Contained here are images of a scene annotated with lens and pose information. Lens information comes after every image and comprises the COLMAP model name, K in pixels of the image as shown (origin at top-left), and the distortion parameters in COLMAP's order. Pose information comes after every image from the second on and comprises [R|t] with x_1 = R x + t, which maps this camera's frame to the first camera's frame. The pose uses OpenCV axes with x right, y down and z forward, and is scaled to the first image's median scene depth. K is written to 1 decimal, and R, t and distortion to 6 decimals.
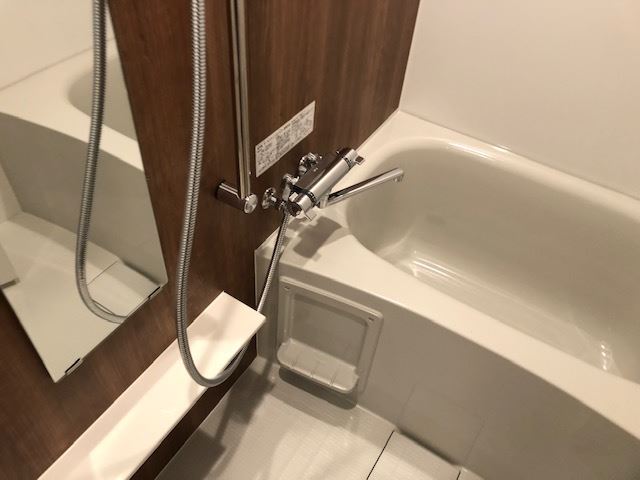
lens RADIAL K [[526.9, 0, 317.0], [0, 526.9, 238.4], [0, 0, 1]] dist [0.052020, 0.001155]
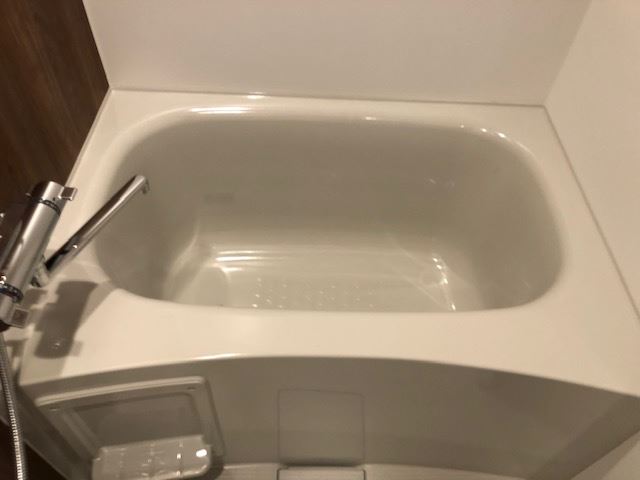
lens RADIAL K [[526.9, 0, 317.0], [0, 526.9, 238.4], [0, 0, 1]] dist [0.052020, 0.001155]
pose [[0.850979, -0.422908, 0.311423, 0.099107], [0.393962, 0.906134, 0.153996, -0.068961], [-0.347317, -0.008359, 0.937711, 0.240961]]
